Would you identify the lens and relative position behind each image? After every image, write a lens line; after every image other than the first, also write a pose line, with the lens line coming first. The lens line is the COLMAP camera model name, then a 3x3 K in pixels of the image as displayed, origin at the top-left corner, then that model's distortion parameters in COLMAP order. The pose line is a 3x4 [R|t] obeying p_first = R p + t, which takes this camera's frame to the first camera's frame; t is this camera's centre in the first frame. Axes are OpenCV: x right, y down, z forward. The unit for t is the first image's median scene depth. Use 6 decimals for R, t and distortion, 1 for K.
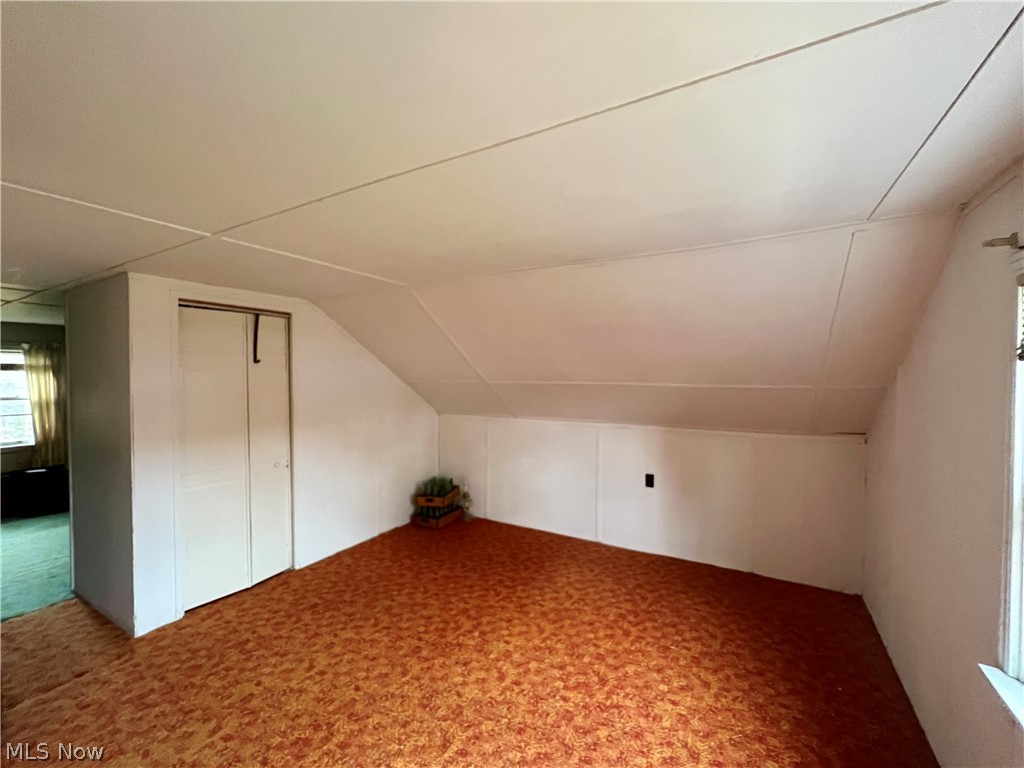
lens RADIAL K [[412.1, 0, 516.7], [0, 412.1, 383.1], [0, 0, 1]] dist [-0.007098, 0.001844]
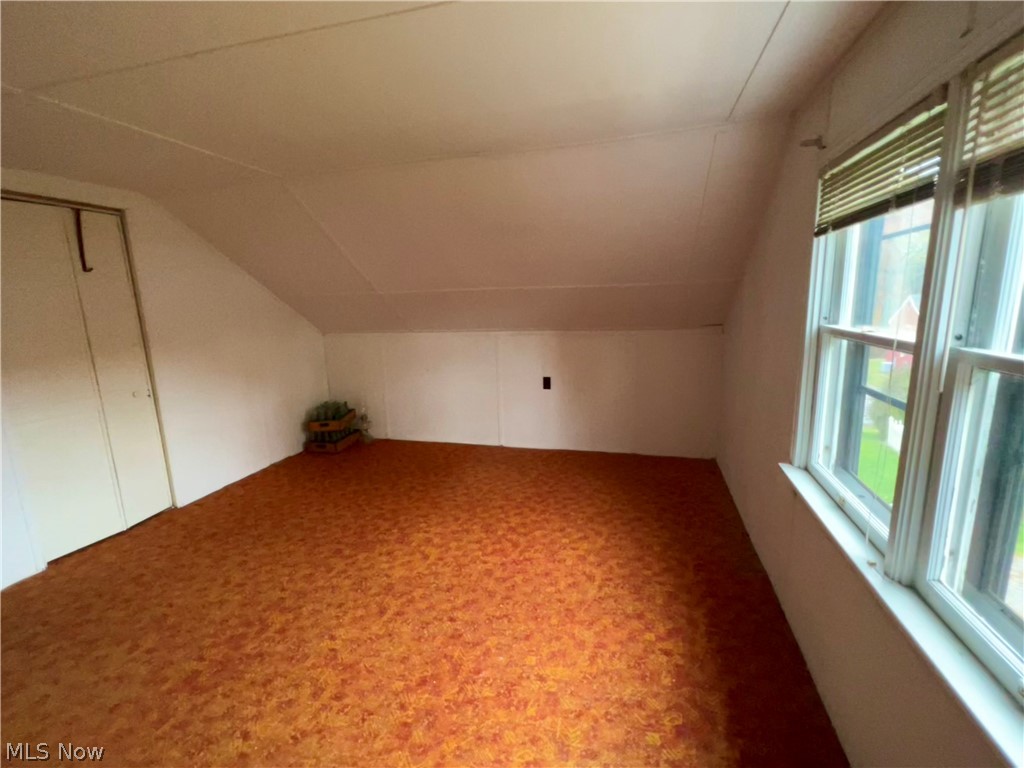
lens RADIAL K [[445.1, 0, 509.8], [0, 445.1, 380.7], [0, 0, 1]] dist [0.000937, 0.000735]
pose [[0.968930, -0.073120, 0.236278, -0.051483], [0.035512, 0.986531, 0.159671, 0.058169], [-0.244770, -0.146319, 0.958477, -0.093532]]
